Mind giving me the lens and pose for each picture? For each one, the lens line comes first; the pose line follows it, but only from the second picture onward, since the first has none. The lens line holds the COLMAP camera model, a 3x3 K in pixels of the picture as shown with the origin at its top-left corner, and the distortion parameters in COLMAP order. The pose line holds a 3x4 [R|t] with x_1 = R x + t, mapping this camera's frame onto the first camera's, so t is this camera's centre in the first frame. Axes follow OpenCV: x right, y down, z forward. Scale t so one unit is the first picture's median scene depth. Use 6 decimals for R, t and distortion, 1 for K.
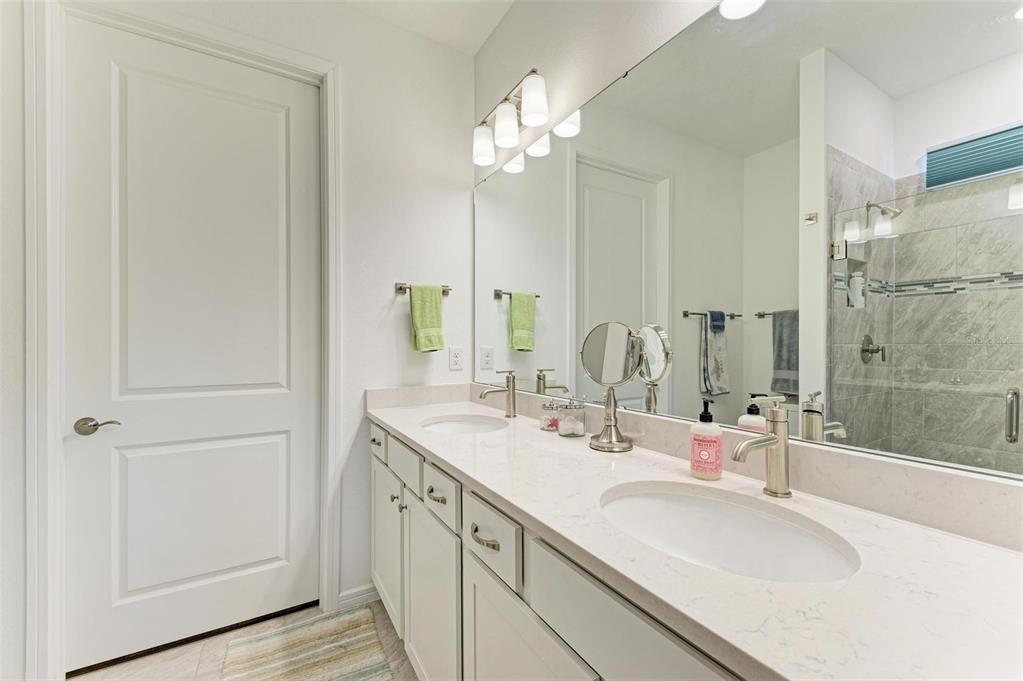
lens RADIAL K [[418.2, 0, 512.1], [0, 418.2, 344.4], [0, 0, 1]] dist [0.015518, -0.004432]
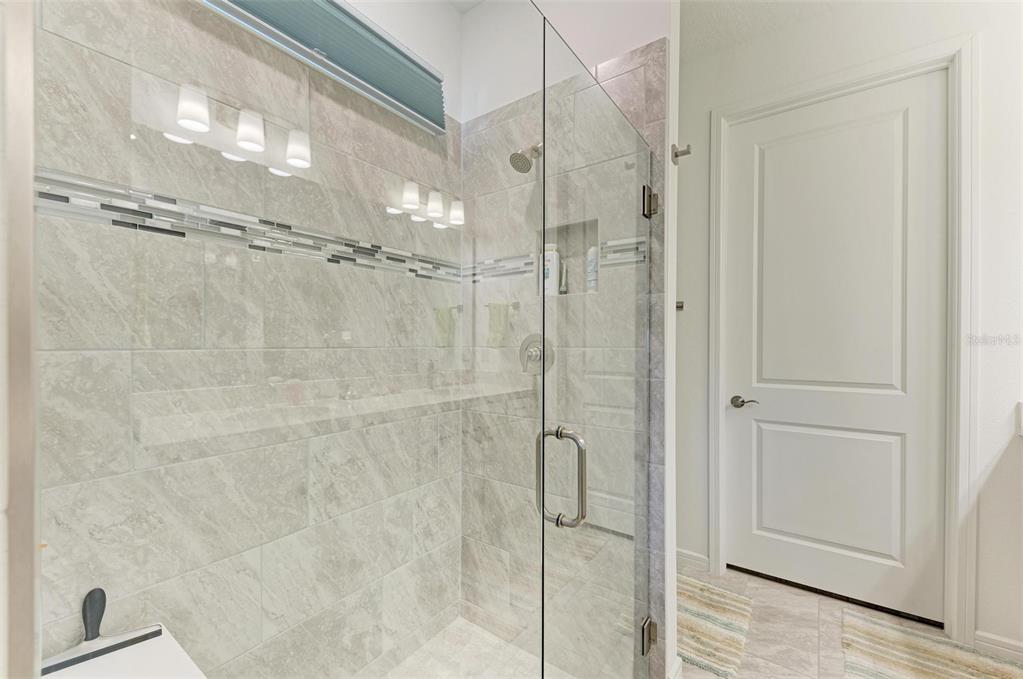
lens RADIAL K [[418.2, 0, 512.6], [0, 418.2, 345.7], [0, 0, 1]] dist [0.015518, -0.004432]
pose [[0.400955, 0.001883, -0.916096, 0.012217], [-0.003088, 0.999995, 0.000703, 0.000106], [0.916092, 0.002547, 0.400959, -0.256474]]
